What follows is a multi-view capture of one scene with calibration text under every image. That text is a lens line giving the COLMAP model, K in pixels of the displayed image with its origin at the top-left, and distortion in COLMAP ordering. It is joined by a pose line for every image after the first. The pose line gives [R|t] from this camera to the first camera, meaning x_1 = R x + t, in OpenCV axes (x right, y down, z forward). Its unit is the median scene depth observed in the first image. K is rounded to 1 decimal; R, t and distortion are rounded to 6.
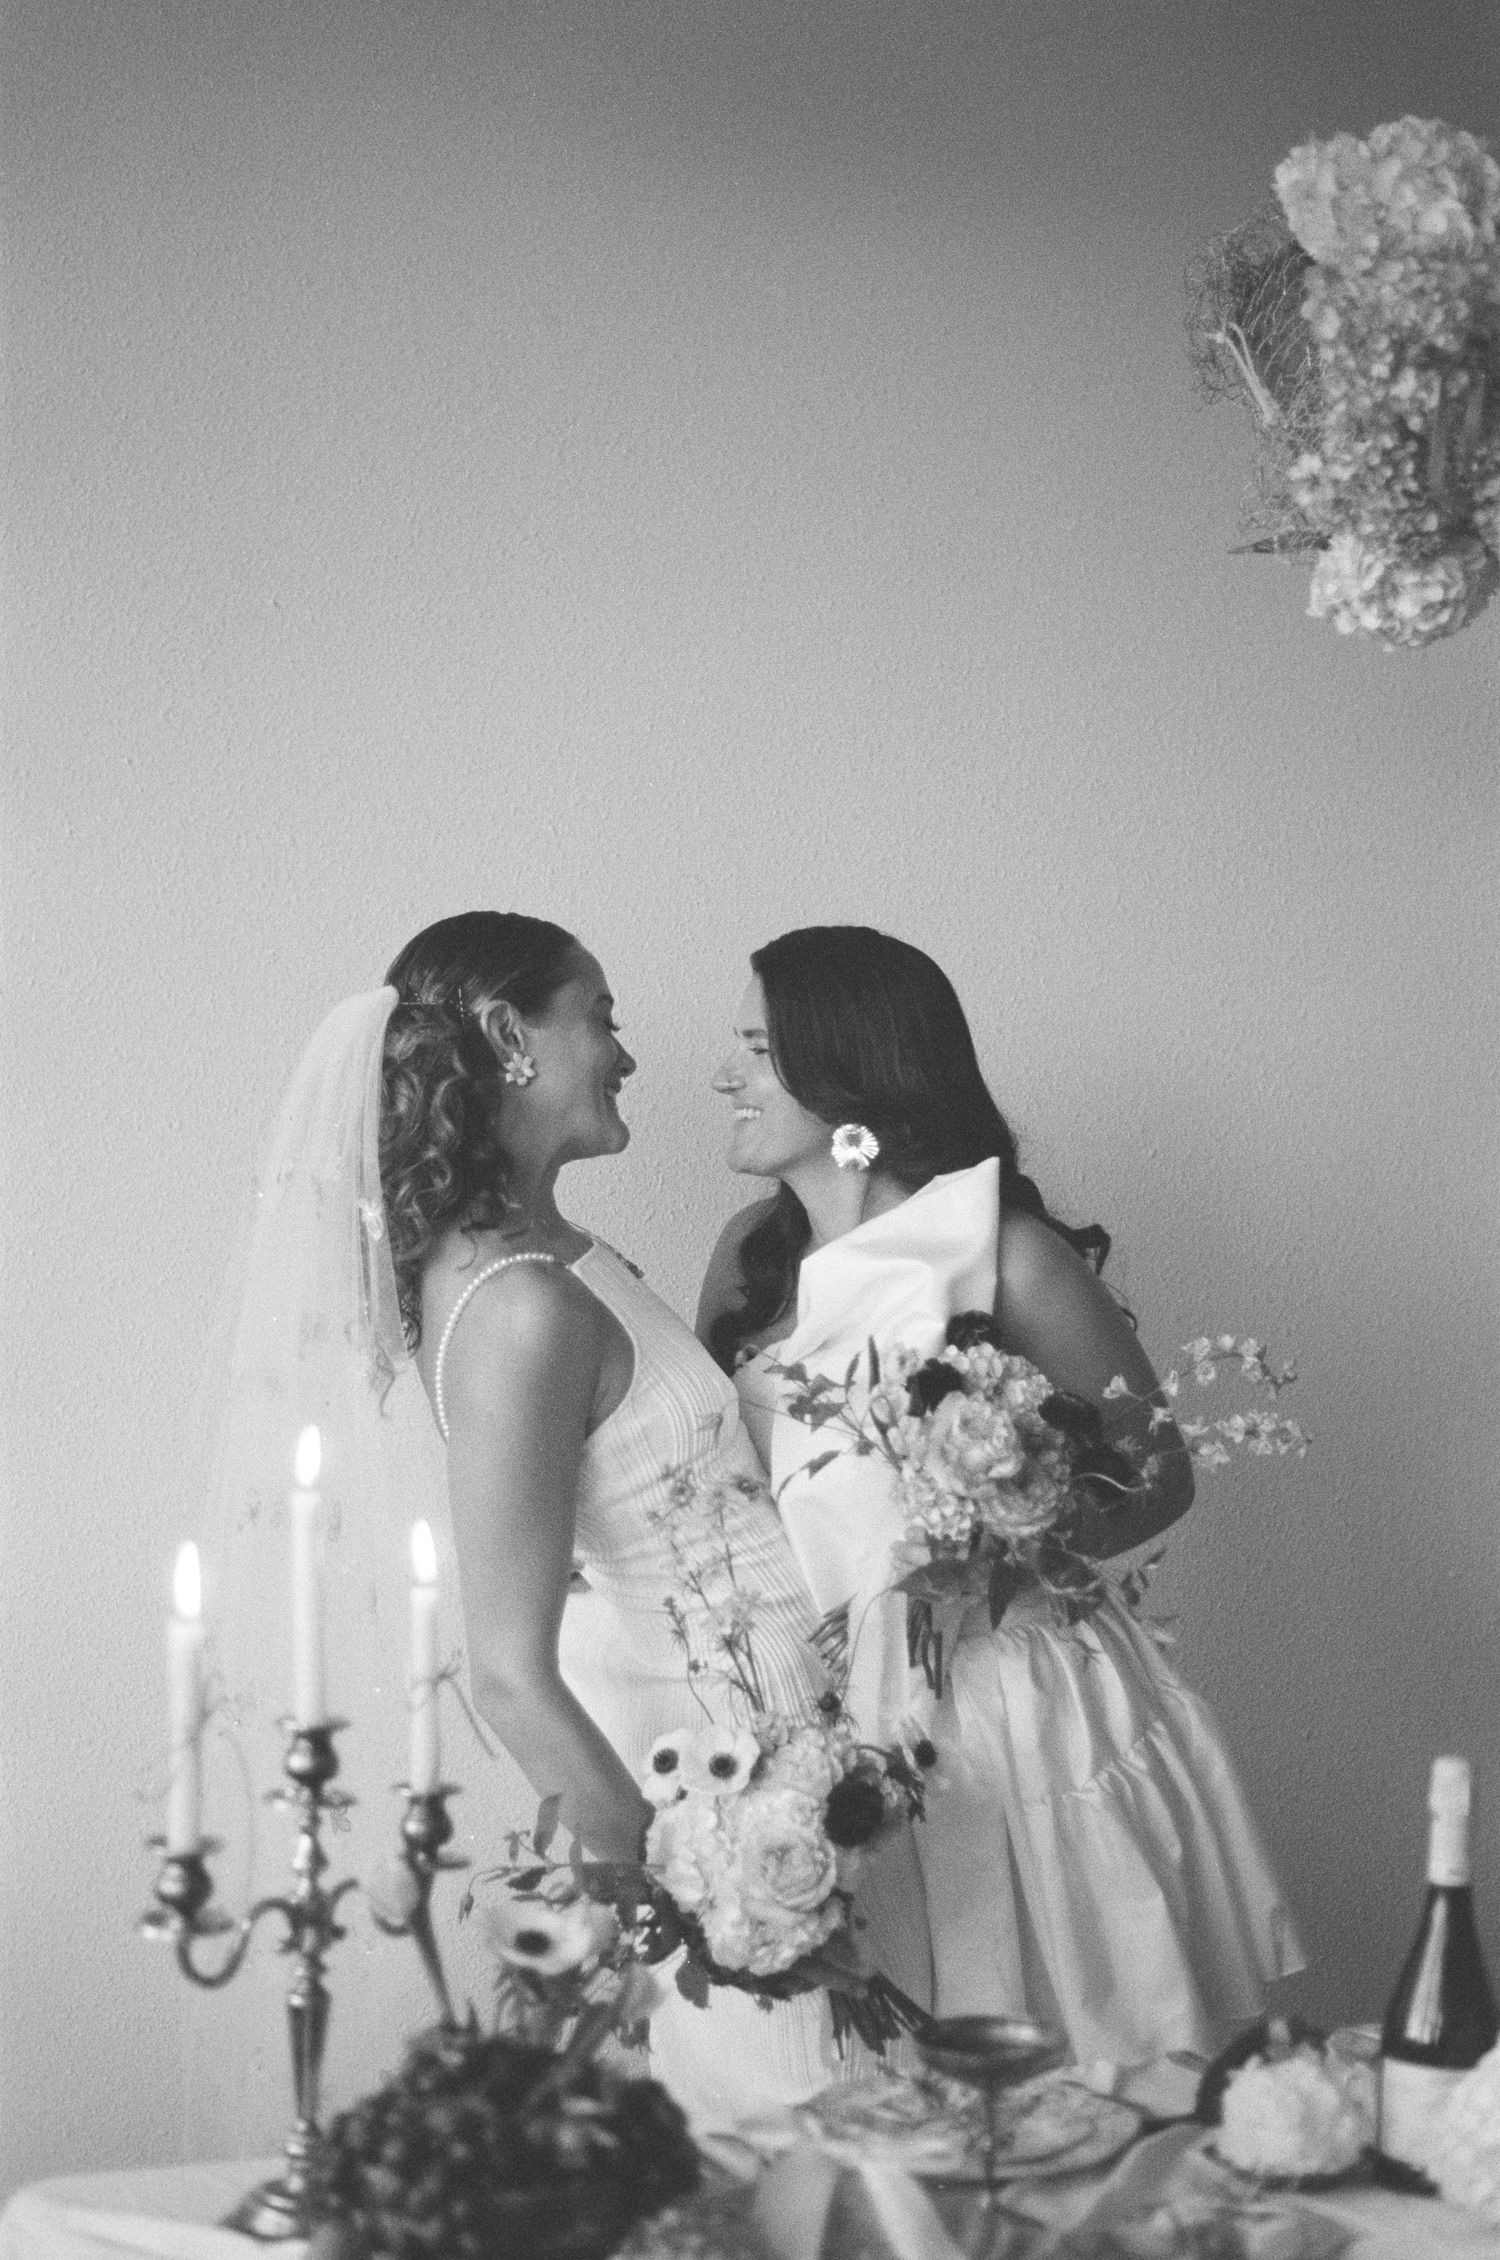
lens RADIAL K [[3831.0, 0, 750.0], [0, 3831.0, 1130.0], [0, 0, 1]] dist [-0.086369, -0.197942]
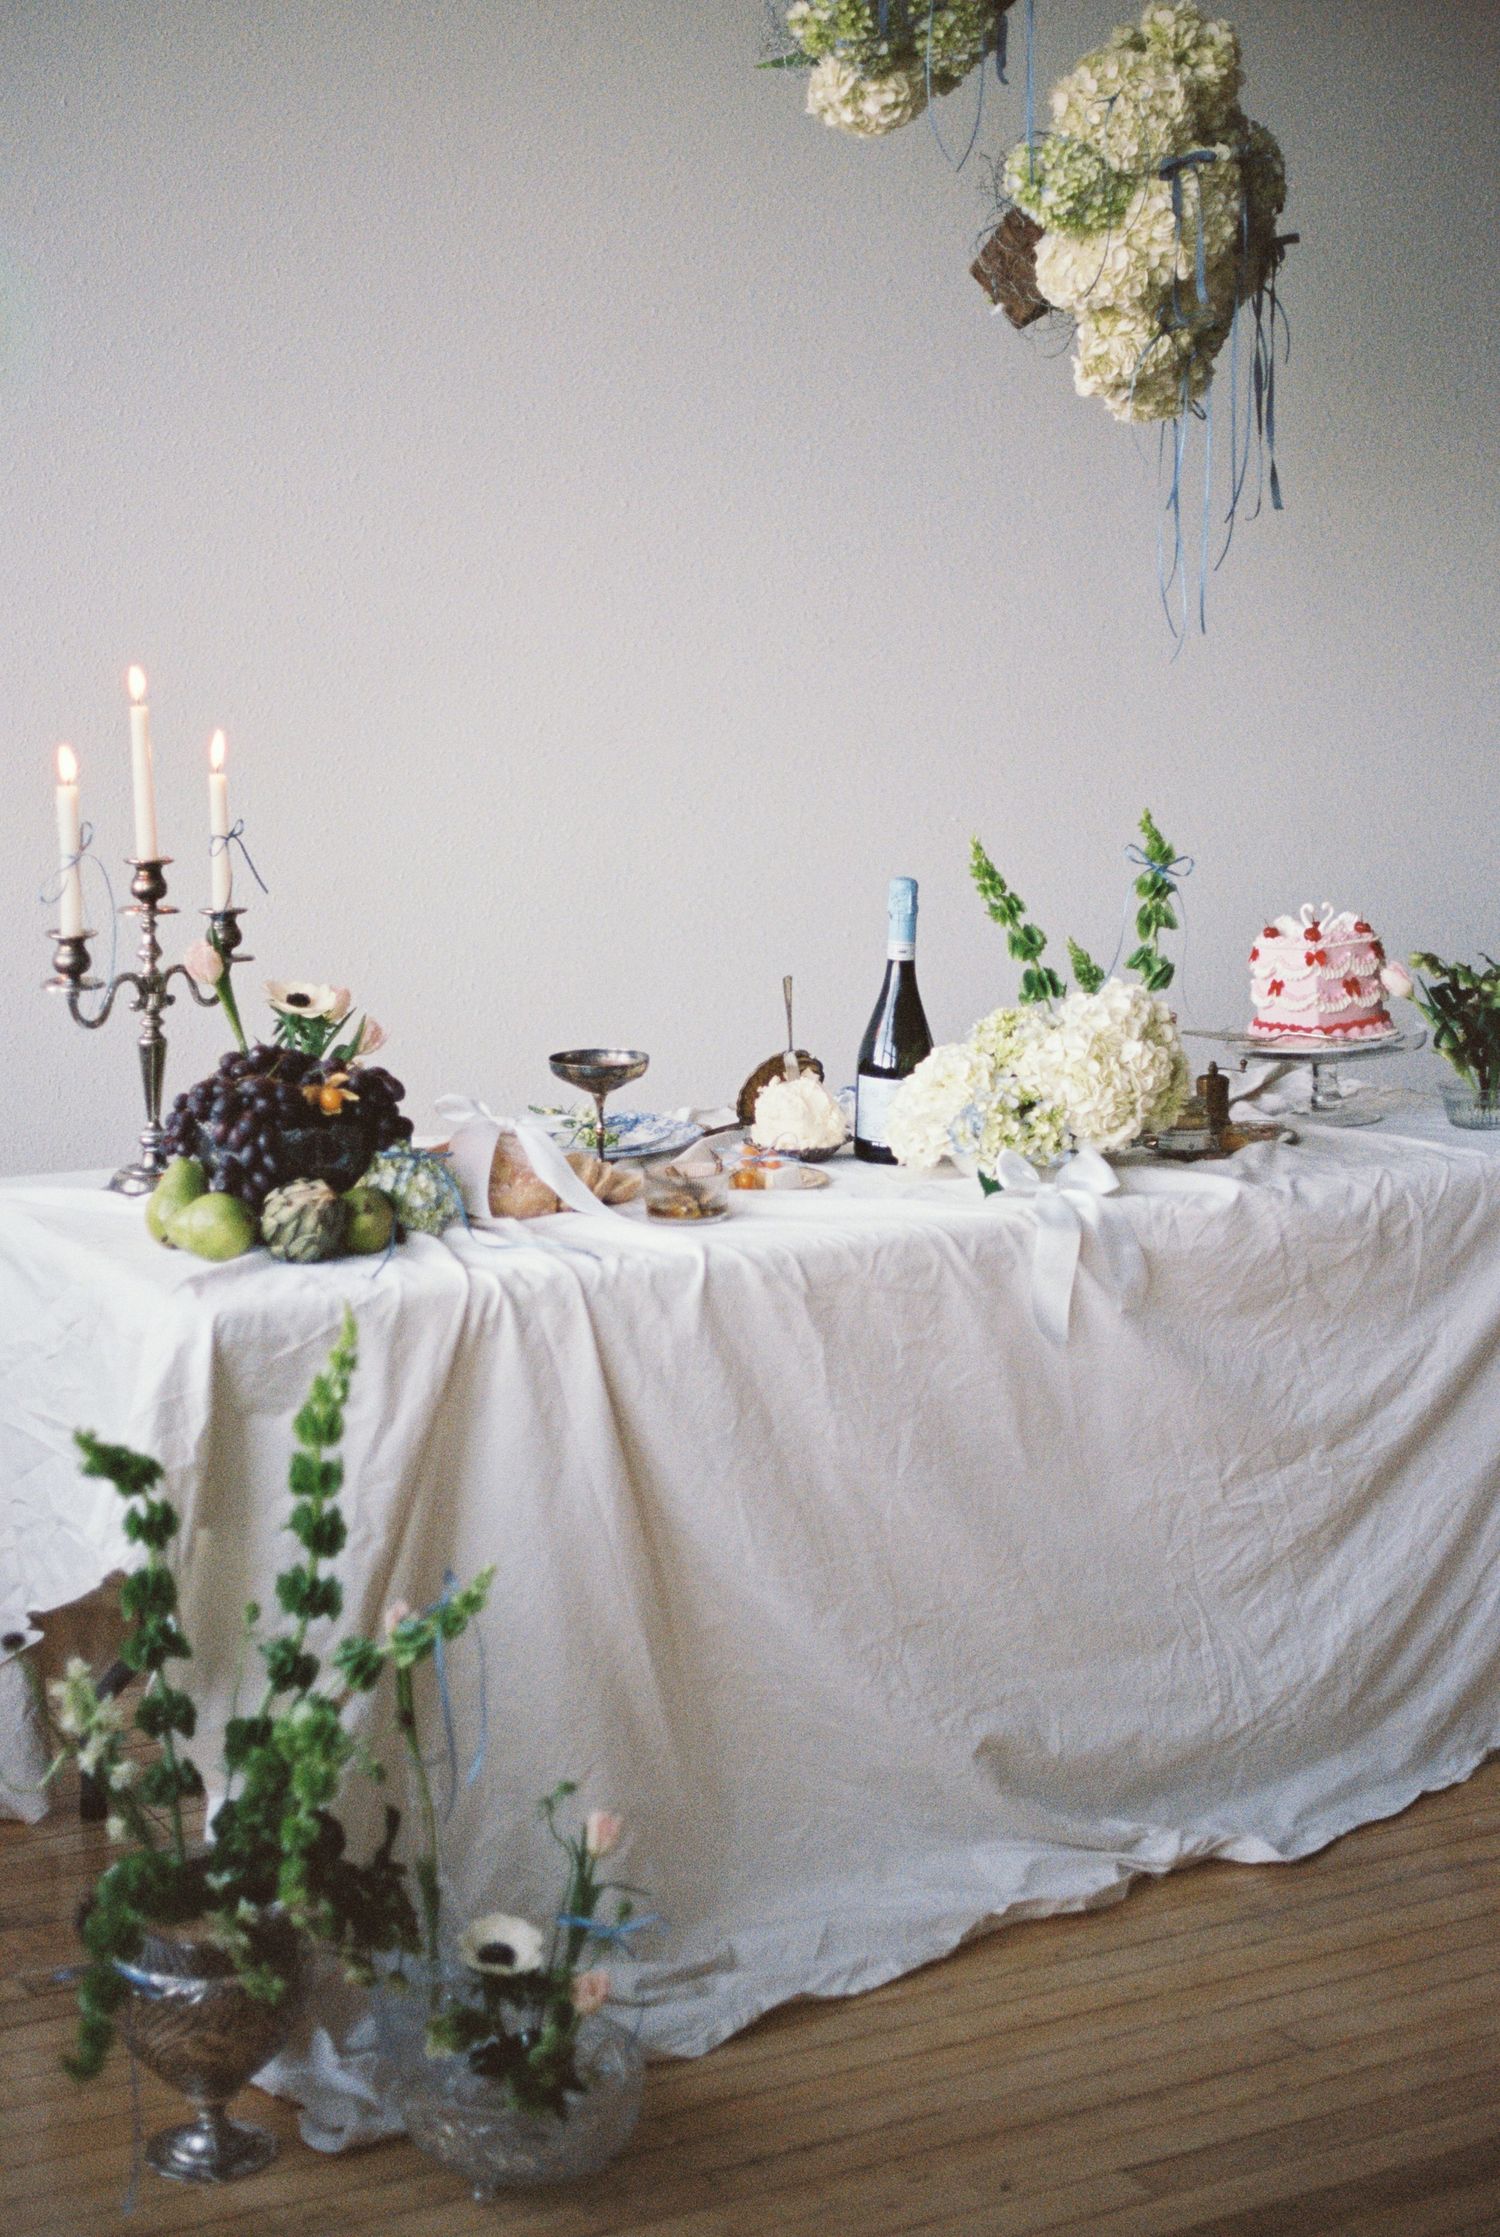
lens RADIAL K [[3433.2, 0, 750.0], [0, 3433.2, 1118.5], [0, 0, 1]] dist [-0.118198, -0.164622]
pose [[0.995396, -0.028946, 0.091377, -0.003462], [0.014435, 0.987708, 0.155640, 0.048534], [-0.094759, -0.153605, 0.983578, -0.379518]]
